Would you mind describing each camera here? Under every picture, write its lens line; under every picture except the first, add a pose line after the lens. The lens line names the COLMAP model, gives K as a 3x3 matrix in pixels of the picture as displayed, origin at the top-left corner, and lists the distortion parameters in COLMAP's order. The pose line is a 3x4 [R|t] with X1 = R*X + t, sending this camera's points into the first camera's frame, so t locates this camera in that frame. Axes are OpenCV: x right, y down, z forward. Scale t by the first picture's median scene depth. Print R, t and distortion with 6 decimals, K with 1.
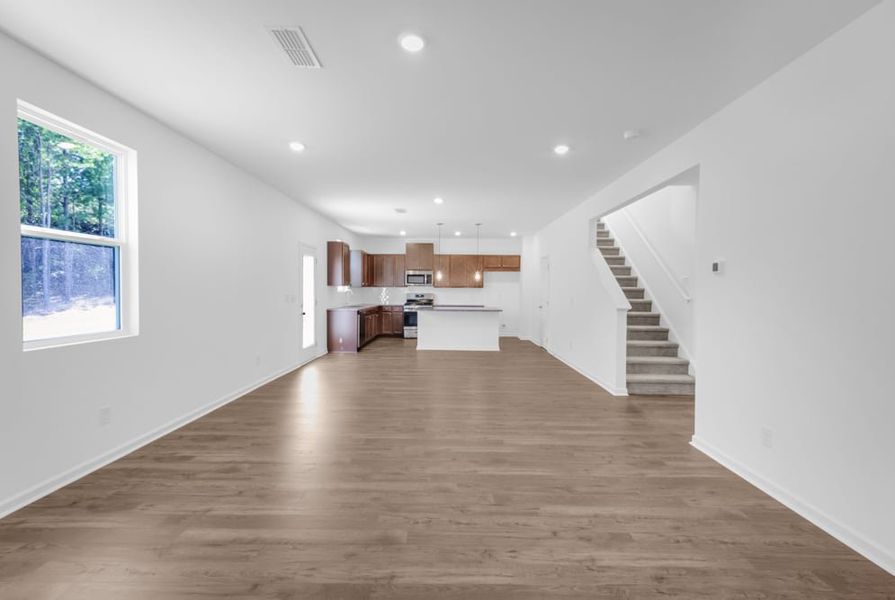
lens RADIAL K [[404.4, 0, 453.6], [0, 404.4, 289.2], [0, 0, 1]] dist [0.013072, 0.000055]
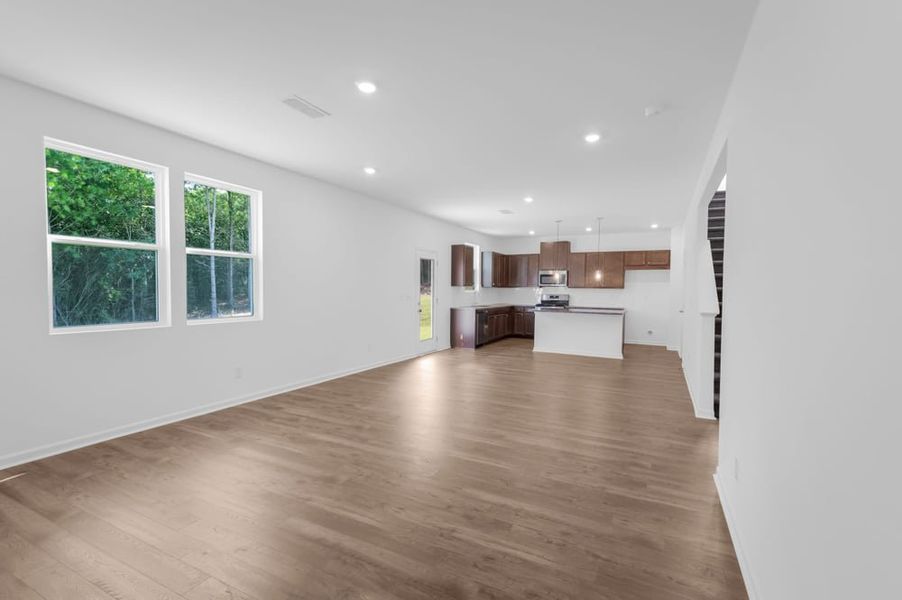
lens RADIAL K [[424.2, 0, 451.0], [0, 424.2, 300.0], [0, 0, 1]] dist [0.020051, 0.000291]
pose [[0.884280, 0.015125, -0.466712, 0.356460], [-0.004472, 0.999704, 0.023926, 0.002043], [0.466935, -0.019071, 0.884086, -0.009373]]
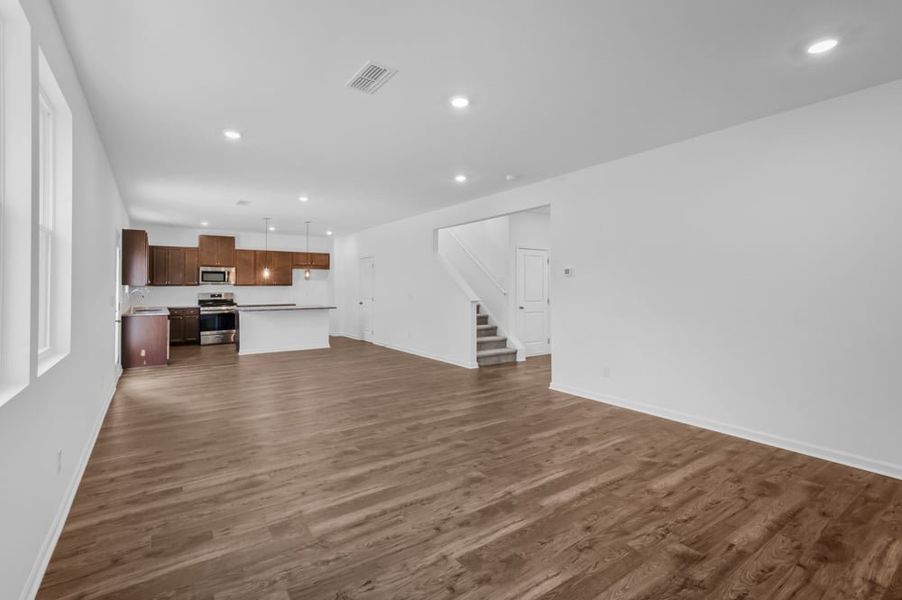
lens RADIAL K [[417.0, 0, 427.3], [0, 417.0, 277.3], [0, 0, 1]] dist [0.013186, -0.000044]
pose [[0.823848, 0.001976, 0.566807, -0.464701], [0.009906, 0.999791, -0.017884, -0.005657], [-0.566724, 0.020348, 0.823657, -0.017399]]
